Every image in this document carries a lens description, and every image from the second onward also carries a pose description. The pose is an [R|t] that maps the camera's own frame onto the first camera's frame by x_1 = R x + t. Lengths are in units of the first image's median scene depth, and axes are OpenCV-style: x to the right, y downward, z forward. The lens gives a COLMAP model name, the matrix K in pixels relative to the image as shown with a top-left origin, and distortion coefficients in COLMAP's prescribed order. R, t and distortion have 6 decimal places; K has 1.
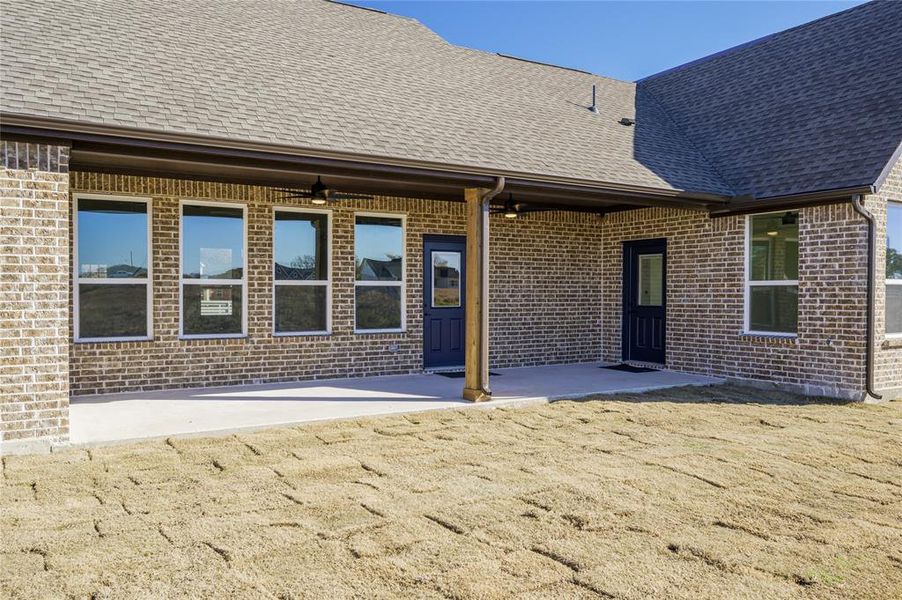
lens RADIAL K [[675.2, 0, 447.9], [0, 675.2, 303.0], [0, 0, 1]] dist [0.001541, 0.000027]
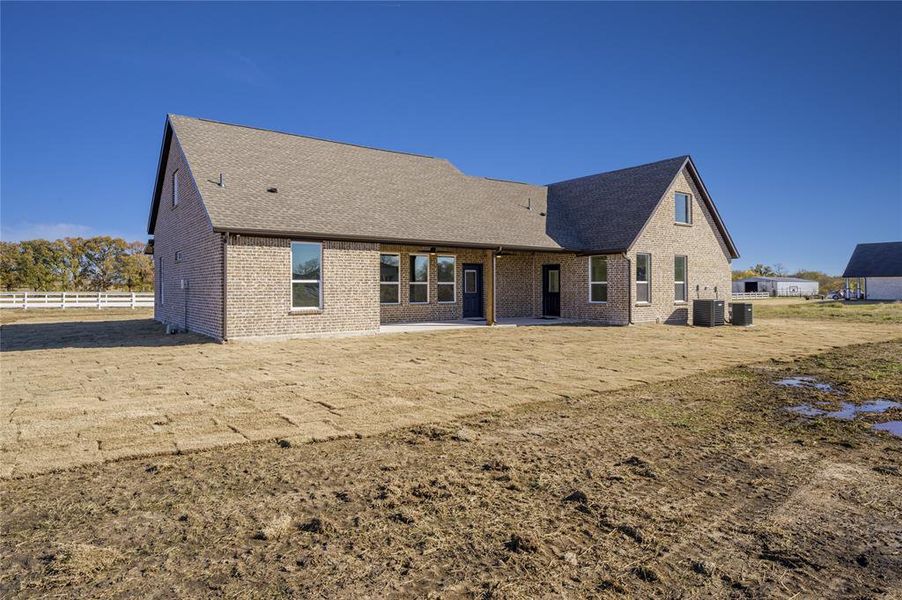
lens RADIAL K [[533.7, 0, 451.4], [0, 533.7, 275.6], [0, 0, 1]] dist [0.001113, 0.000442]
pose [[0.996173, -0.002176, 0.087380, -0.258960], [0.005317, 0.999347, -0.035735, 0.013459], [-0.087245, 0.036063, 0.995534, -0.973614]]
